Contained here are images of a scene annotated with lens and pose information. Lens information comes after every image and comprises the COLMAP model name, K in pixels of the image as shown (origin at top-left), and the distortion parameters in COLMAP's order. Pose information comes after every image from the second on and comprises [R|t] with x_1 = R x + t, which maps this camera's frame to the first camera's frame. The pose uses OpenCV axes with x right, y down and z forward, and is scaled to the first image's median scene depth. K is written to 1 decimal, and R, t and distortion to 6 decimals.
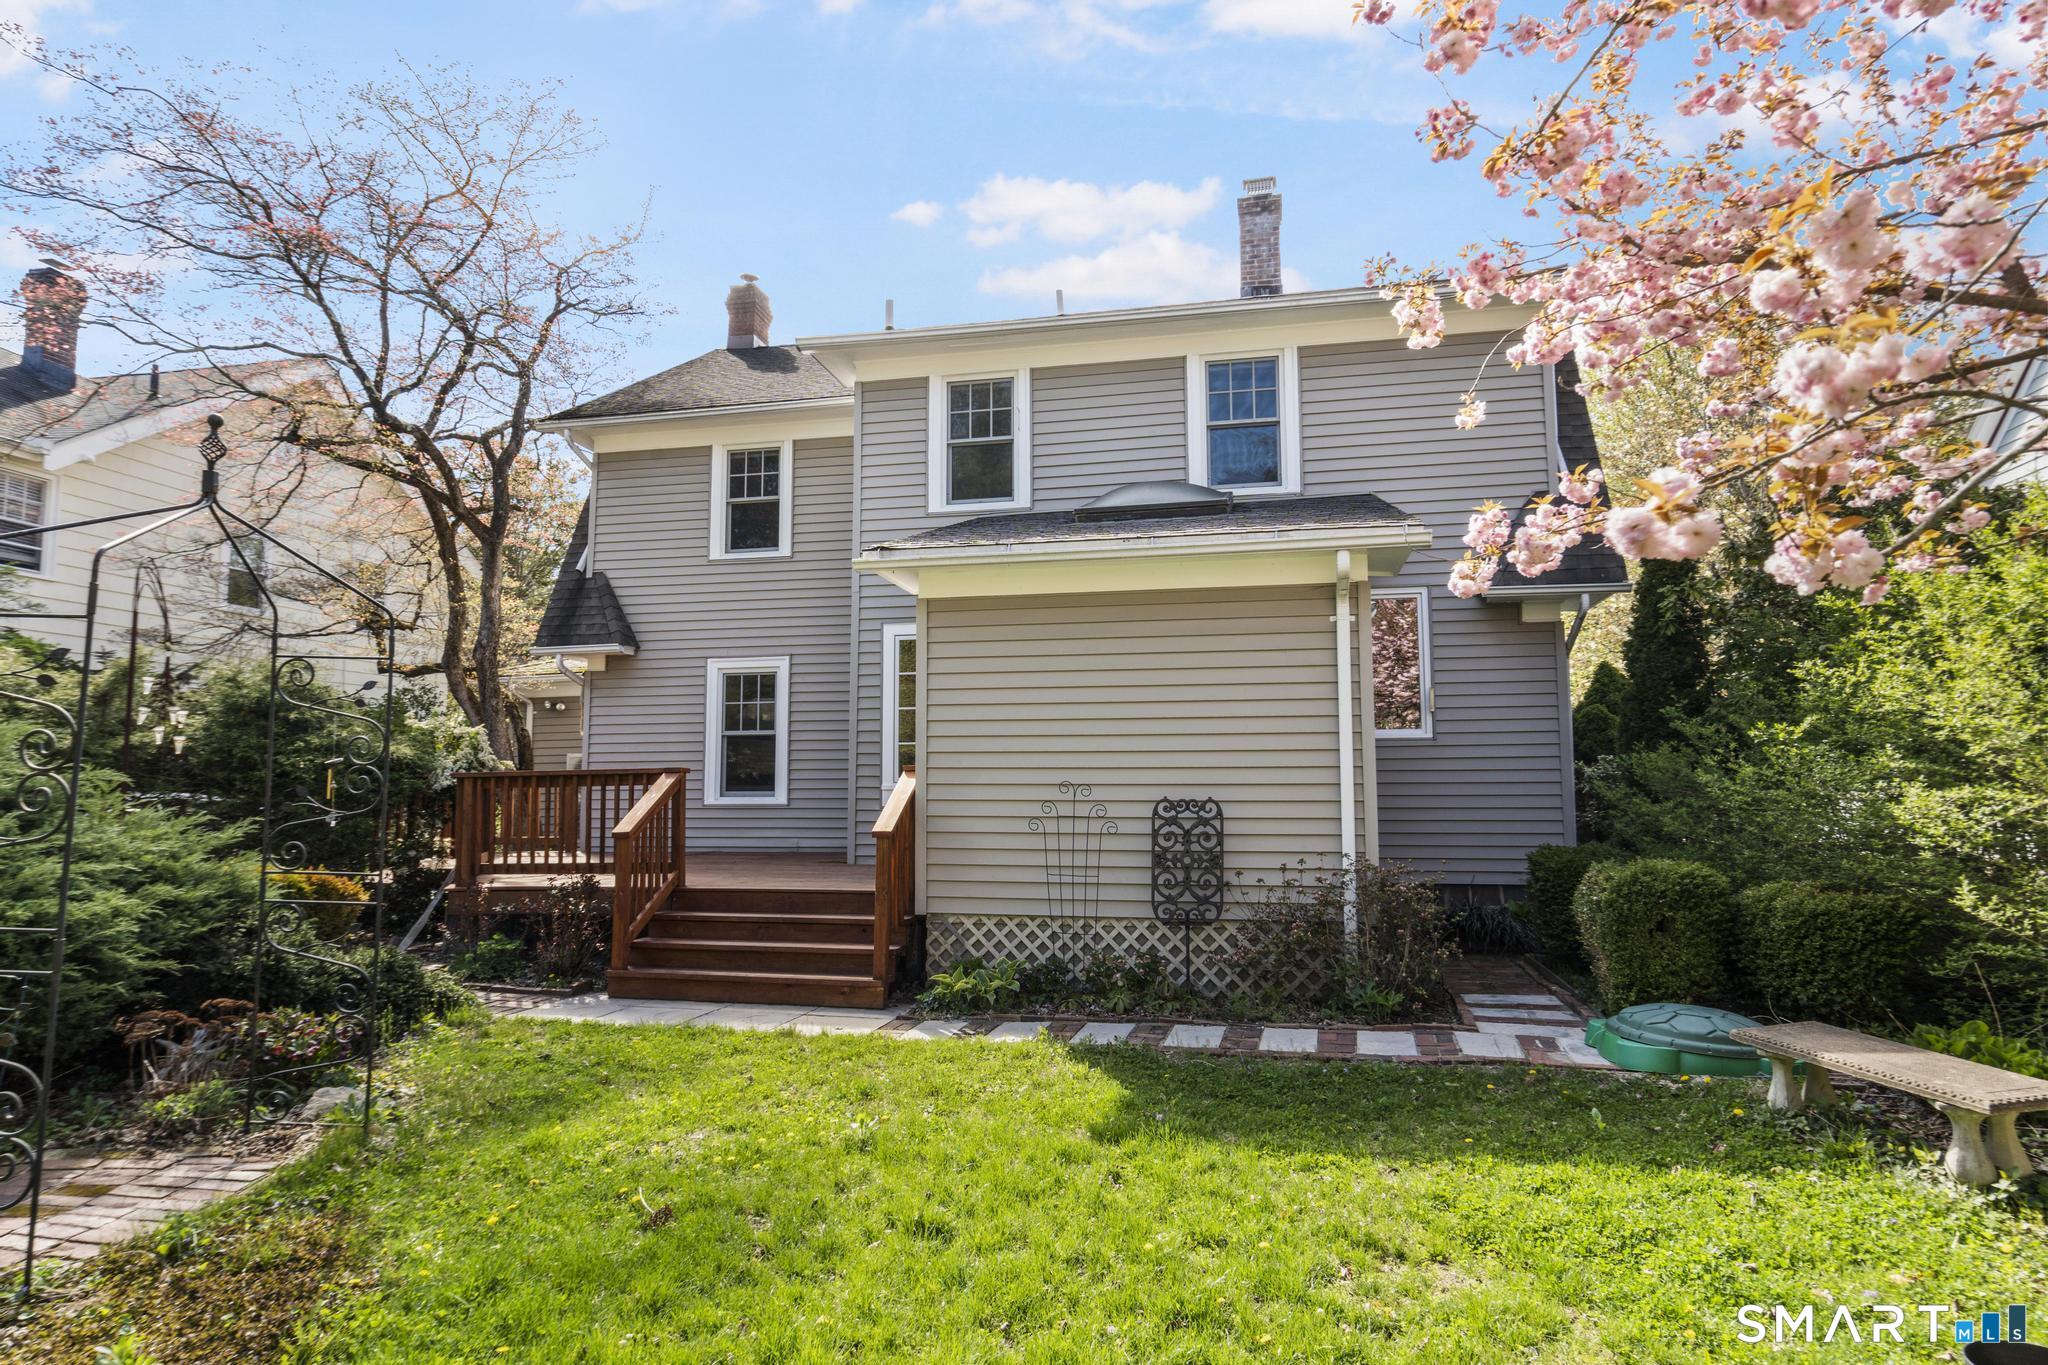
lens RADIAL K [[1109.1, 0, 1022.0], [0, 1109.1, 680.8], [0, 0, 1]] dist [0.000522, -0.000197]
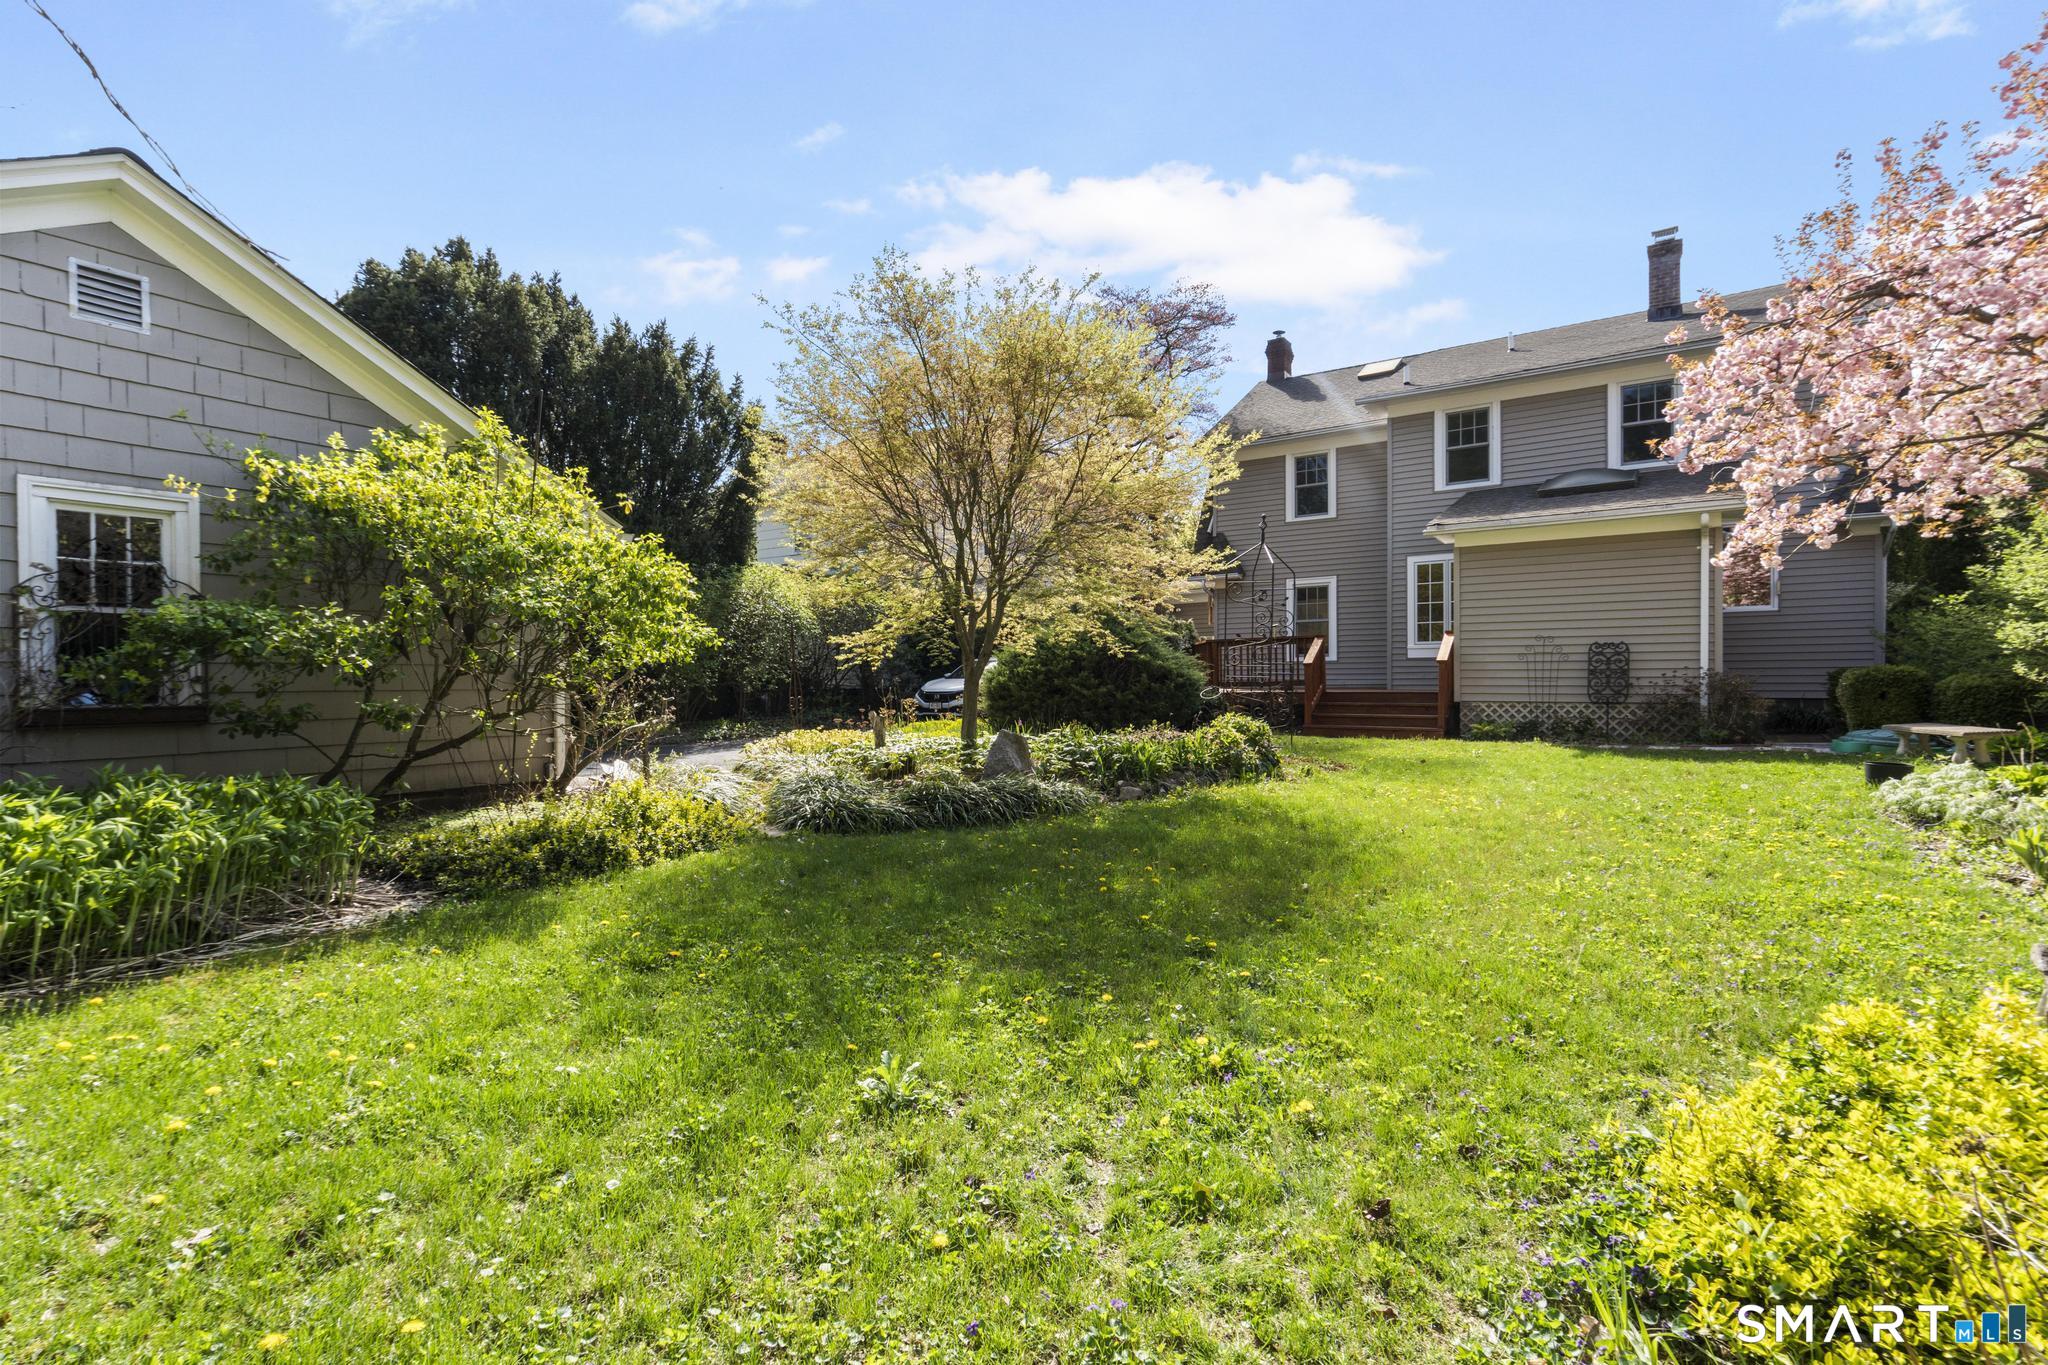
lens RADIAL K [[946.4, 0, 1018.5], [0, 946.4, 683.4], [0, 0, 1]] dist [0.003976, 0.000210]
pose [[0.926643, -0.001079, -0.375940, -0.191850], [0.039536, 0.994730, 0.094597, -0.024055], [0.373857, -0.102521, 0.921803, -0.966772]]
